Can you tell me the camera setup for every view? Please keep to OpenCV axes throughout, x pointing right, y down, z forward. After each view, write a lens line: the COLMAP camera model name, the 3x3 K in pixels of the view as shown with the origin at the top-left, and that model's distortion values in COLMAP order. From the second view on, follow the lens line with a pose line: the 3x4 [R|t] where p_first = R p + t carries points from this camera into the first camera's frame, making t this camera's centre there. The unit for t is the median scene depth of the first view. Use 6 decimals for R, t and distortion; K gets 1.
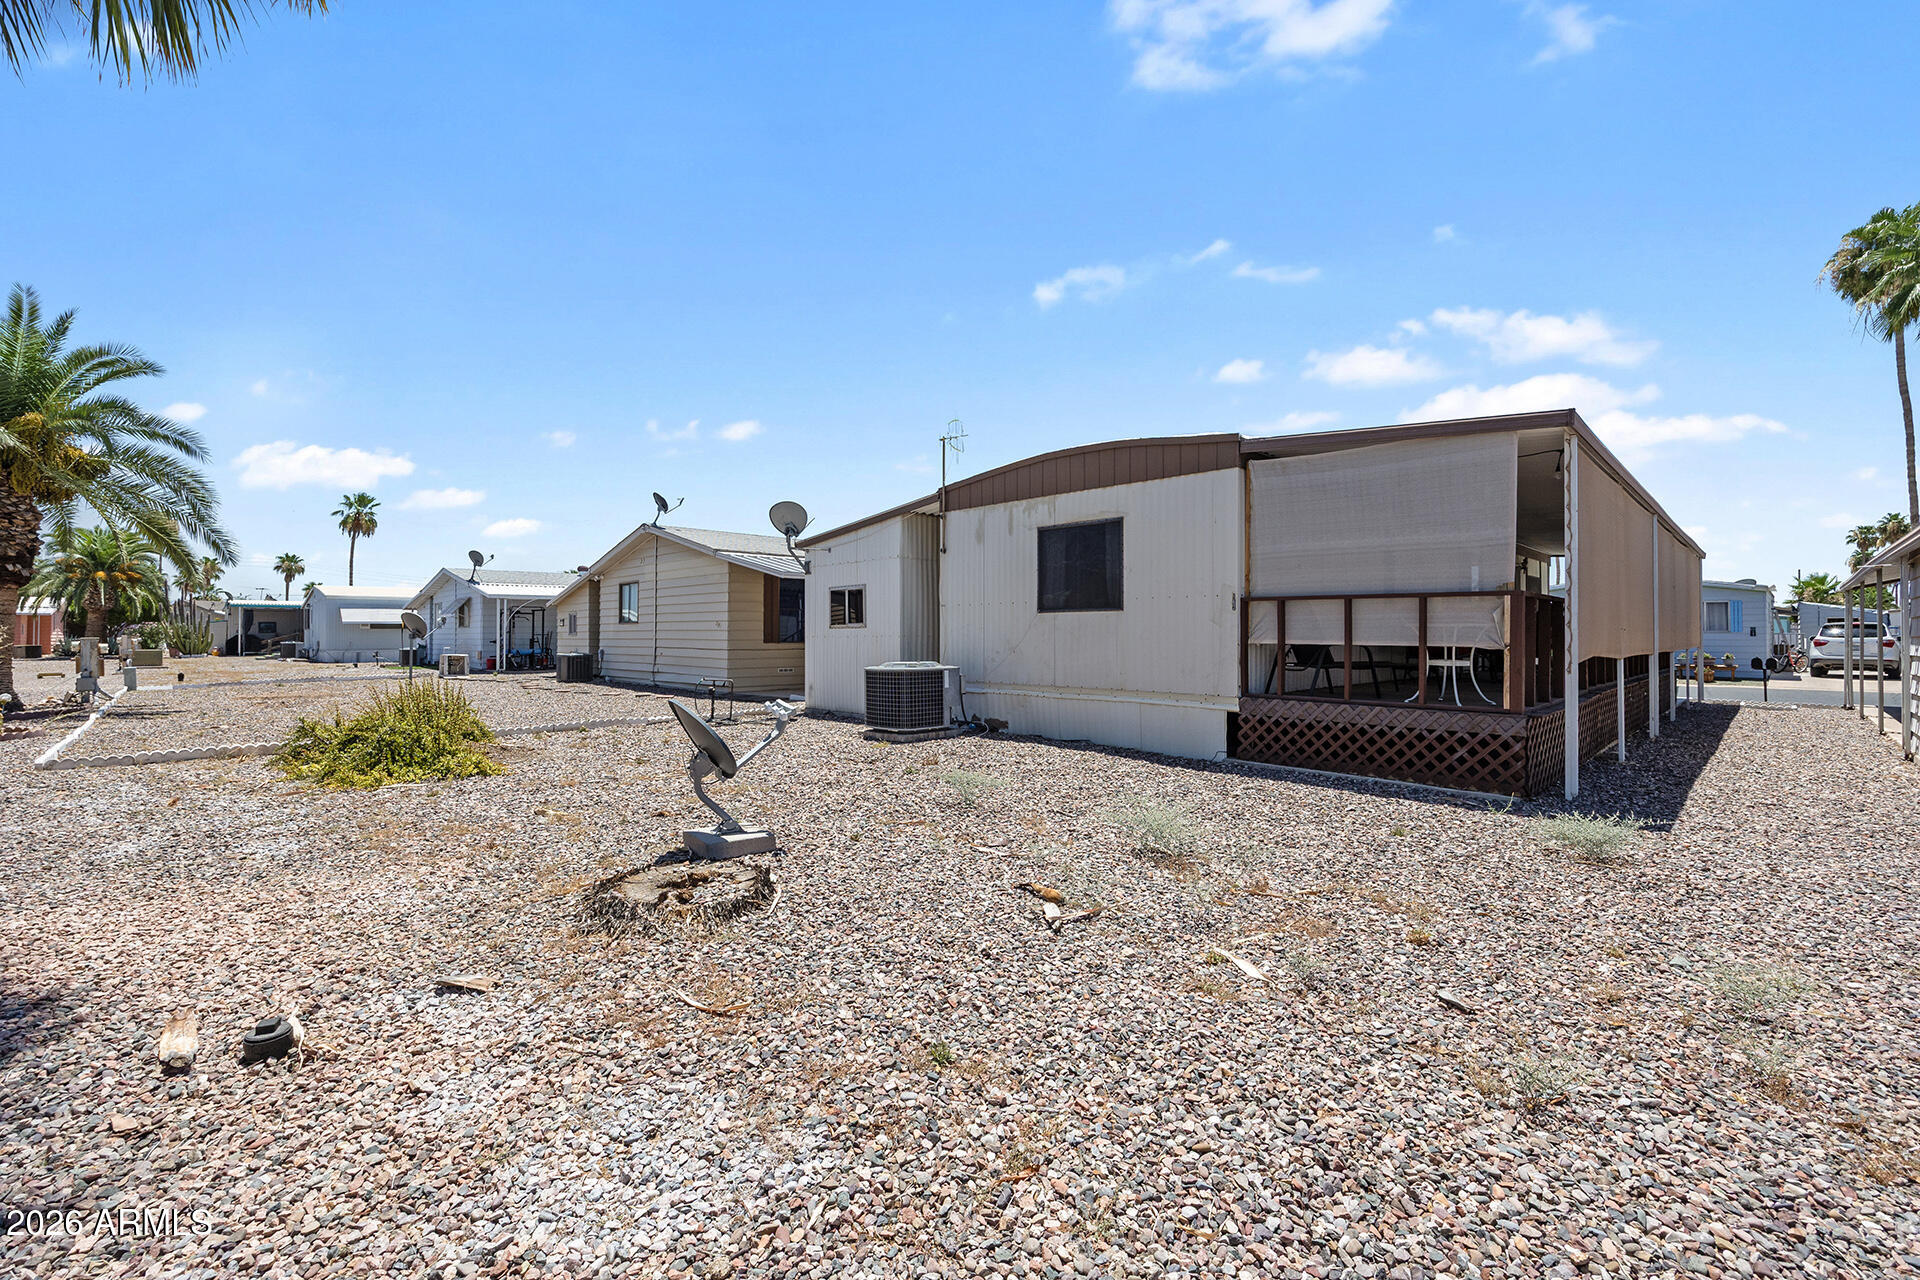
lens RADIAL K [[818.5, 0, 965.1], [0, 818.5, 625.2], [0, 0, 1]] dist [-0.010629, -0.000008]
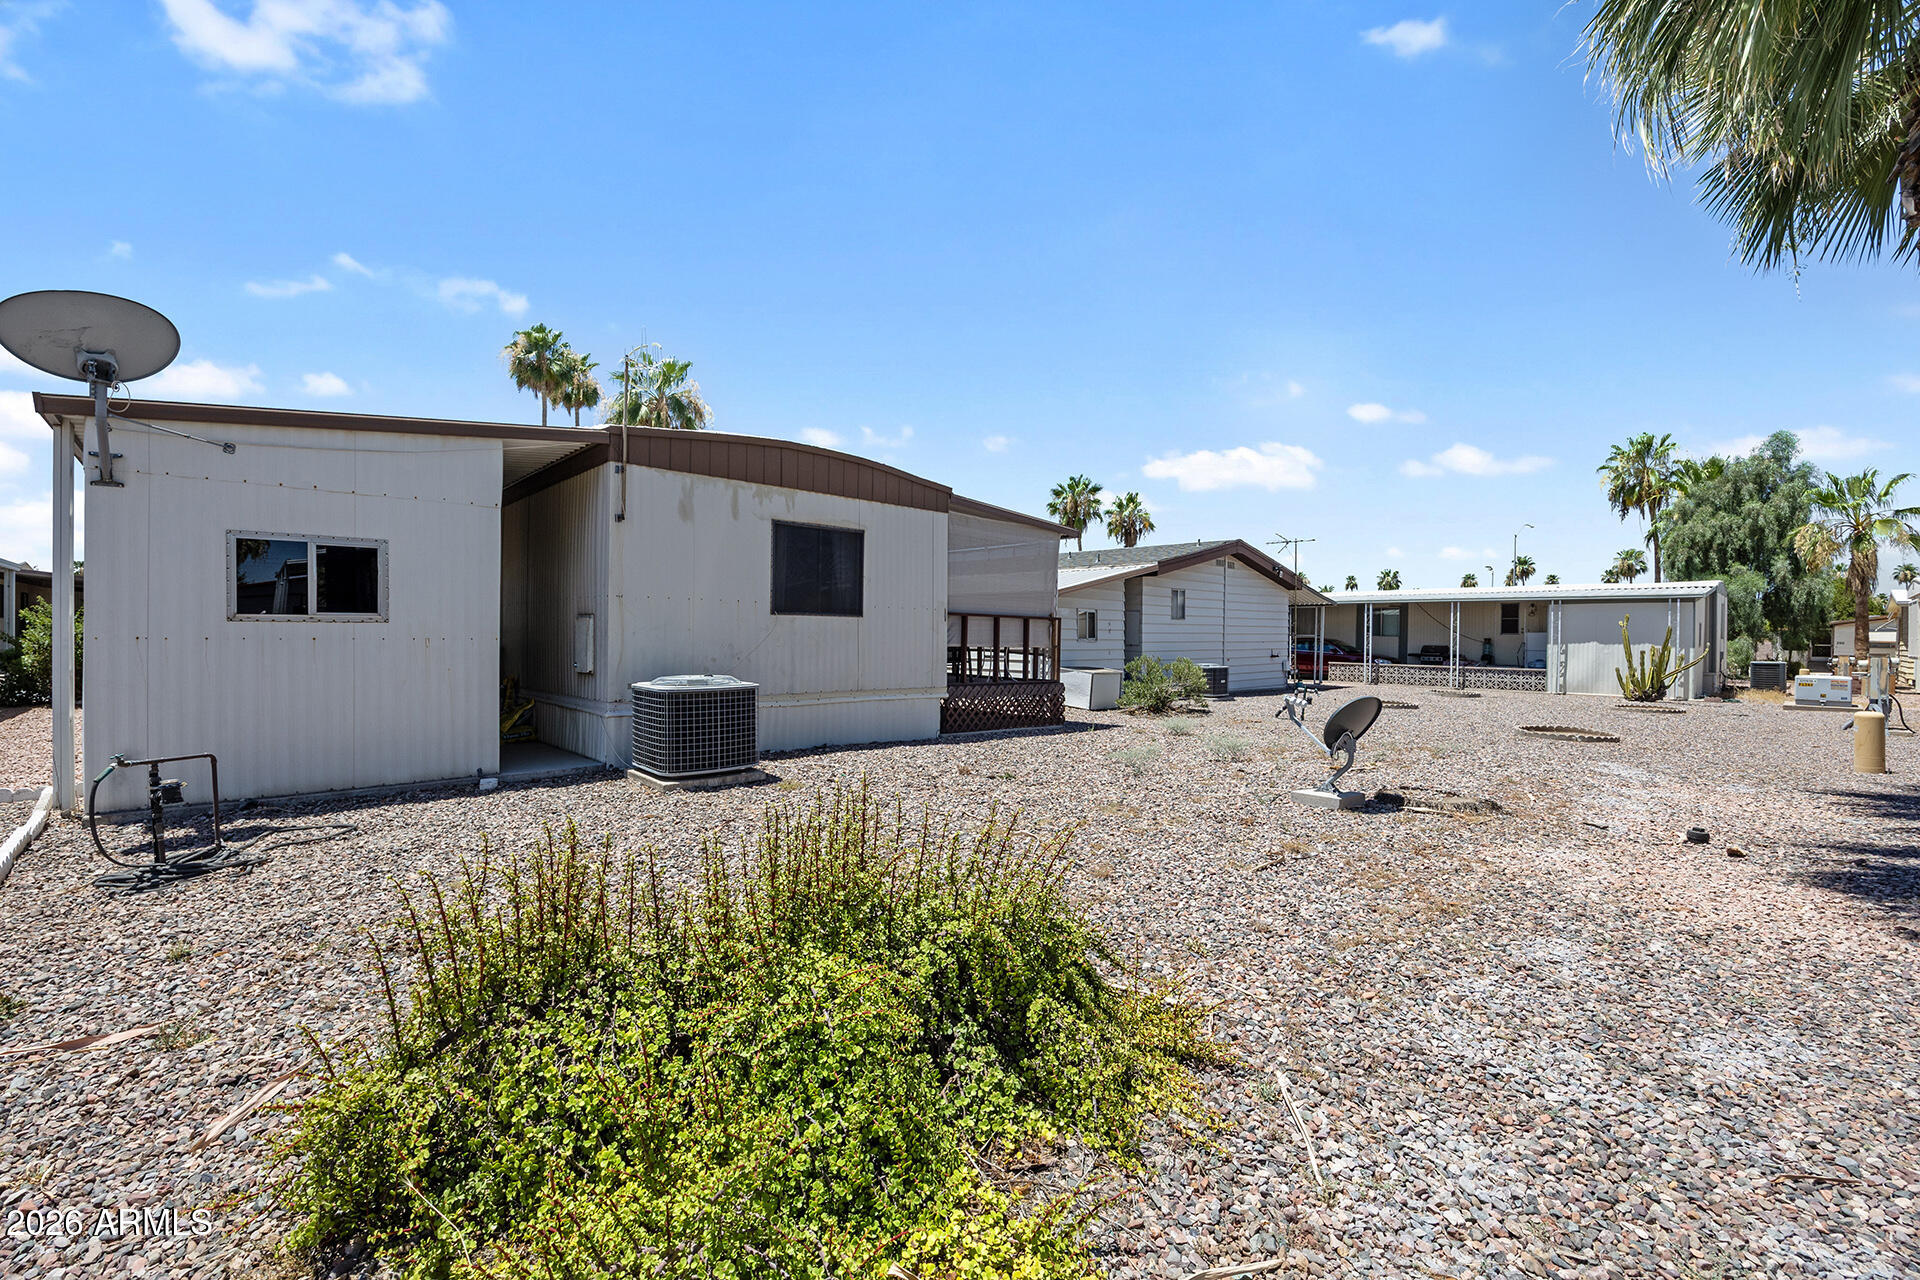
lens RADIAL K [[818.5, 0, 957.3], [0, 818.5, 638.0], [0, 0, 1]] dist [-0.010629, -0.000008]
pose [[0.026295, -0.000019, 0.999654, -0.875118], [-0.022664, 0.999743, 0.000615, 0.006182], [-0.999397, -0.022672, 0.026287, 0.835661]]
